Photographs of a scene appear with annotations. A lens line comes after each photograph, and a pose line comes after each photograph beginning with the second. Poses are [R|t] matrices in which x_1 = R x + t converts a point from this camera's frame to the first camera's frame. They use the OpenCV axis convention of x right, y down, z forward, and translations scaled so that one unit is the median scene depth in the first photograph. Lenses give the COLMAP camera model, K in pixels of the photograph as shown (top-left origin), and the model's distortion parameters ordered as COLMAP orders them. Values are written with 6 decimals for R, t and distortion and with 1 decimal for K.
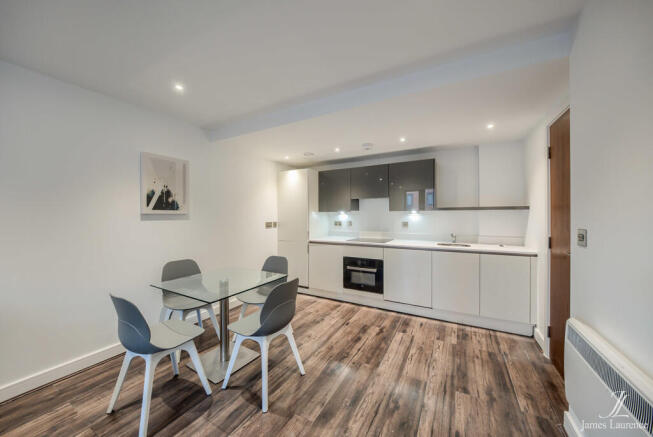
lens RADIAL K [[228.0, 0, 326.5], [0, 228.0, 218.5], [0, 0, 1]] dist [0.000730, 0.000010]
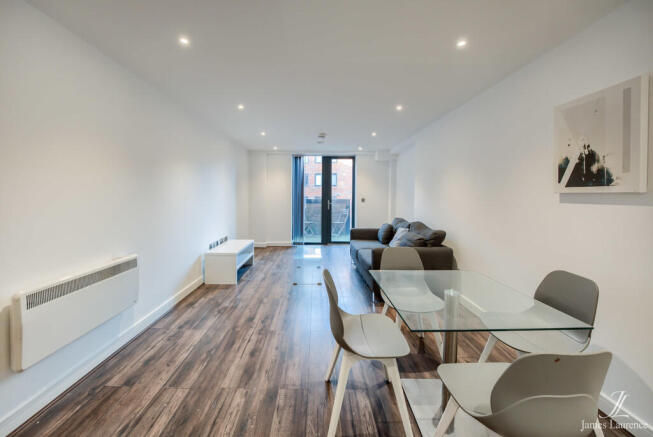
lens RADIAL K [[236.8, 0, 325.2], [0, 236.8, 197.6], [0, 0, 1]] dist [0.000158, -0.000013]
pose [[-0.847381, 0.006982, -0.530939, 0.204523], [-0.003759, 0.999810, 0.019147, -0.018268], [0.530971, 0.018221, -0.847194, 1.216371]]
